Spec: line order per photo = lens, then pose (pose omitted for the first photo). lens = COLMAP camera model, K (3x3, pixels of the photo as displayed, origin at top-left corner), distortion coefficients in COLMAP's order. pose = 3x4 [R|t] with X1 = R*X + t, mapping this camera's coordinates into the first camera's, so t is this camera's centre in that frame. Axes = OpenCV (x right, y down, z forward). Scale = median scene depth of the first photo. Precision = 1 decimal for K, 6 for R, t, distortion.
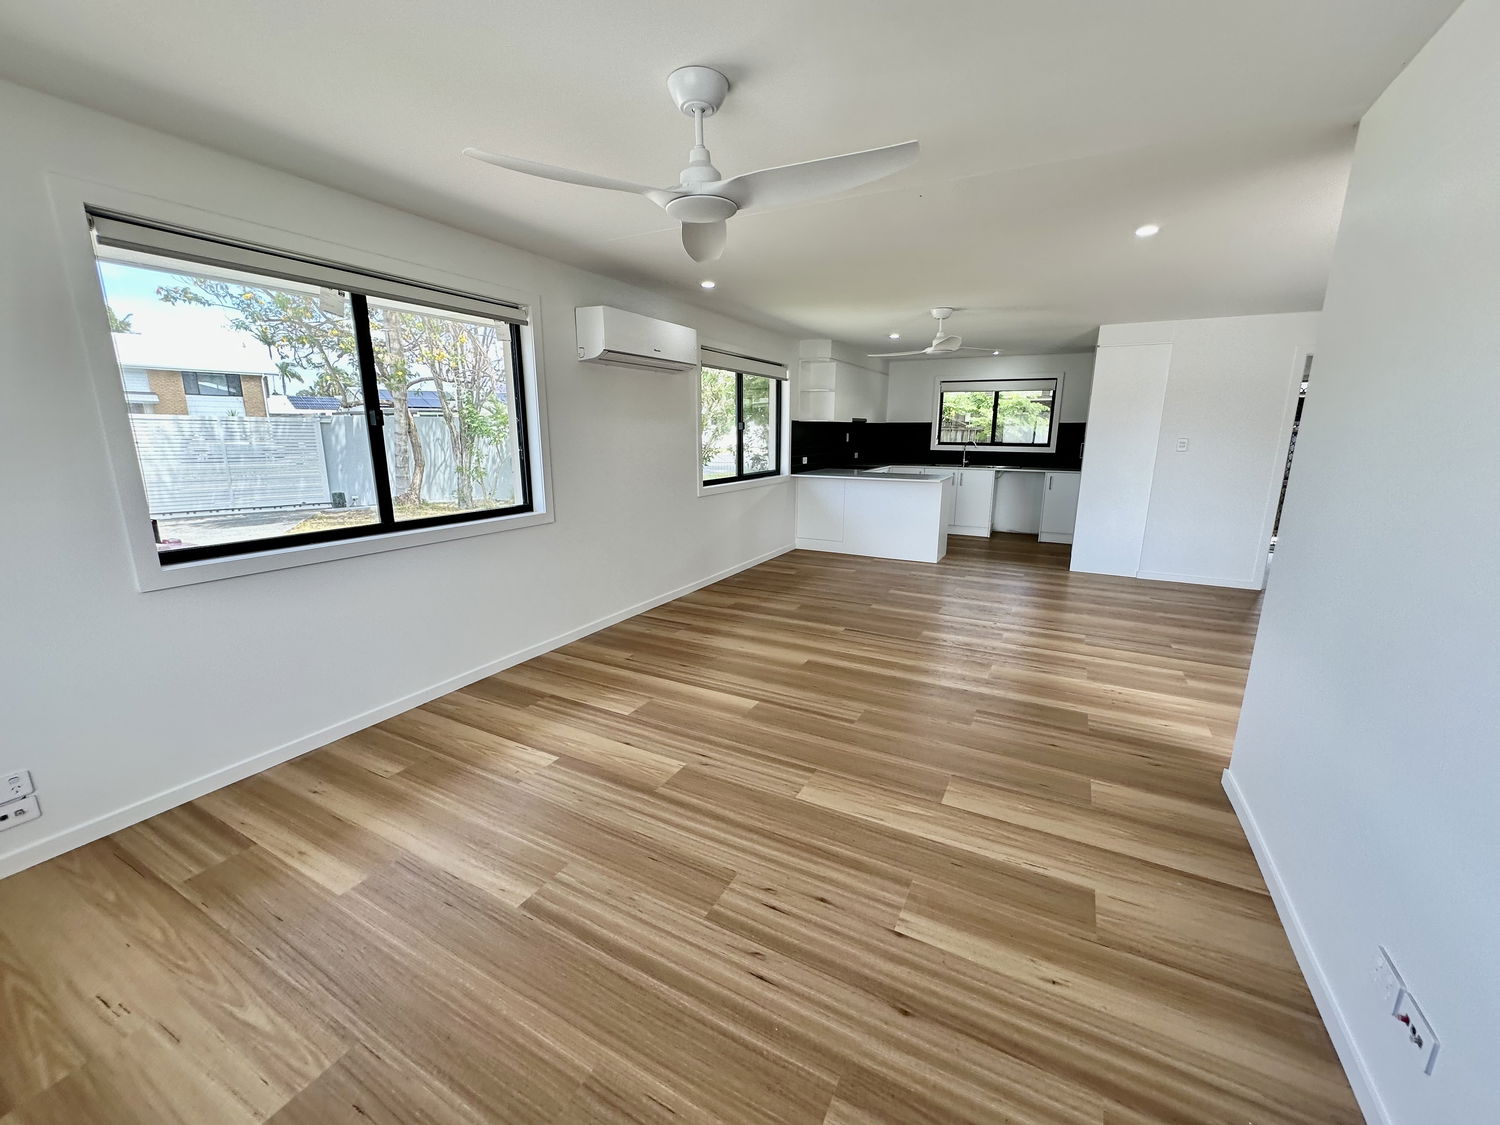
lens RADIAL K [[598.8, 0, 750.0], [0, 598.8, 562.5], [0, 0, 1]] dist [-0.006609, 0.000465]
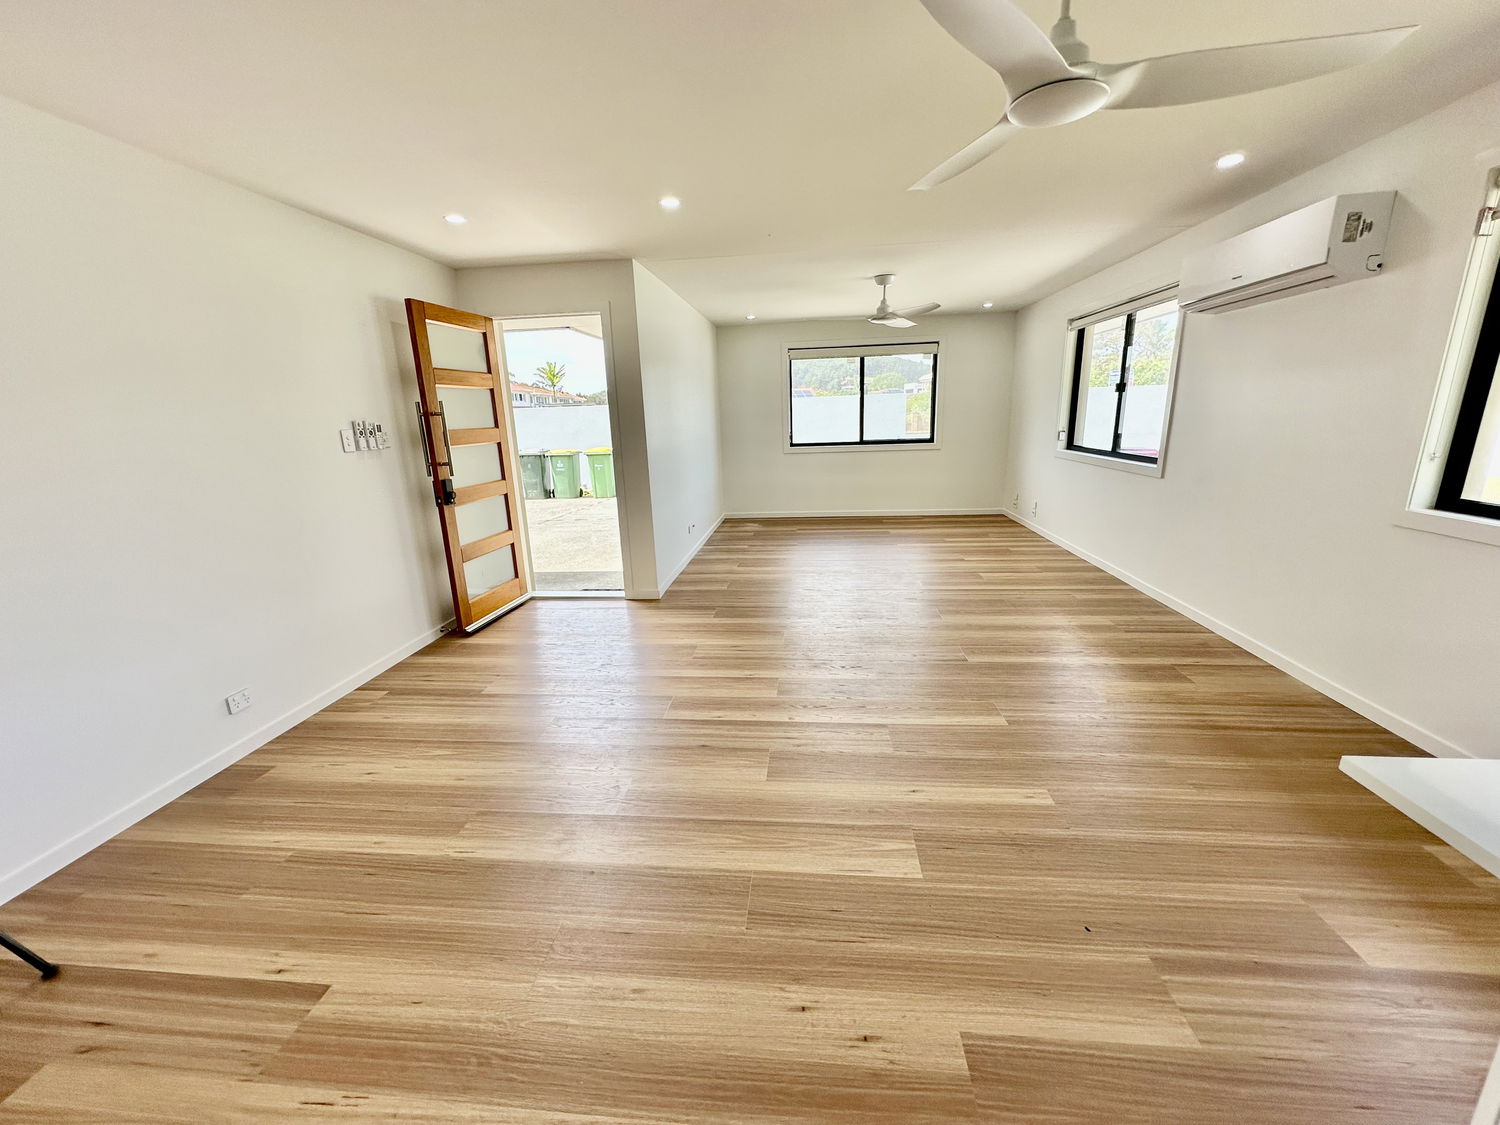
lens RADIAL K [[598.8, 0, 750.0], [0, 598.8, 562.5], [0, 0, 1]] dist [-0.006609, 0.000465]
pose [[-0.926304, 0.119993, -0.357159, 0.711937], [-0.050982, 0.899297, 0.434356, -0.335096], [0.373312, 0.420554, -0.826905, 1.568519]]
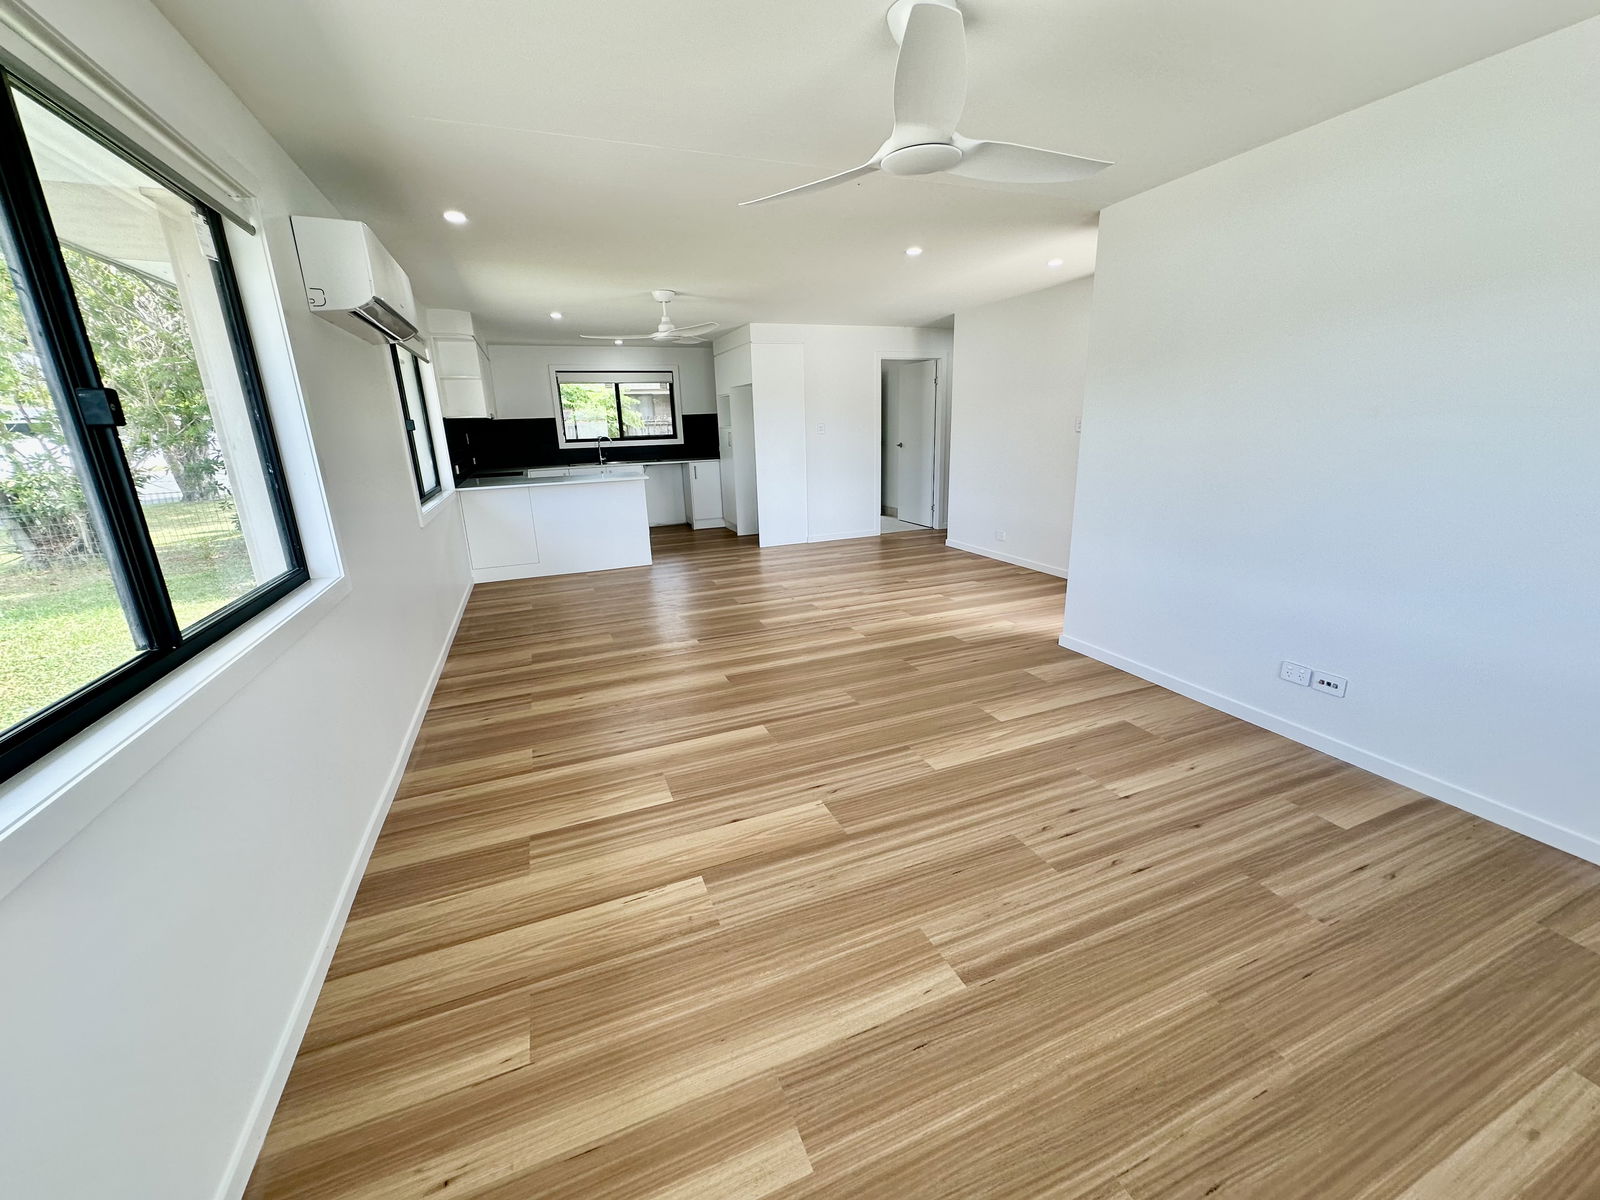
lens RADIAL K [[638.7, 0, 800.0], [0, 638.7, 600.0], [0, 0, 1]] dist [-0.006609, 0.000465]
pose [[0.641567, -0.230847, 0.731506, -0.472046], [0.198576, 0.971115, 0.132301, -0.050718], [-0.740918, 0.060380, 0.668876, 0.239229]]
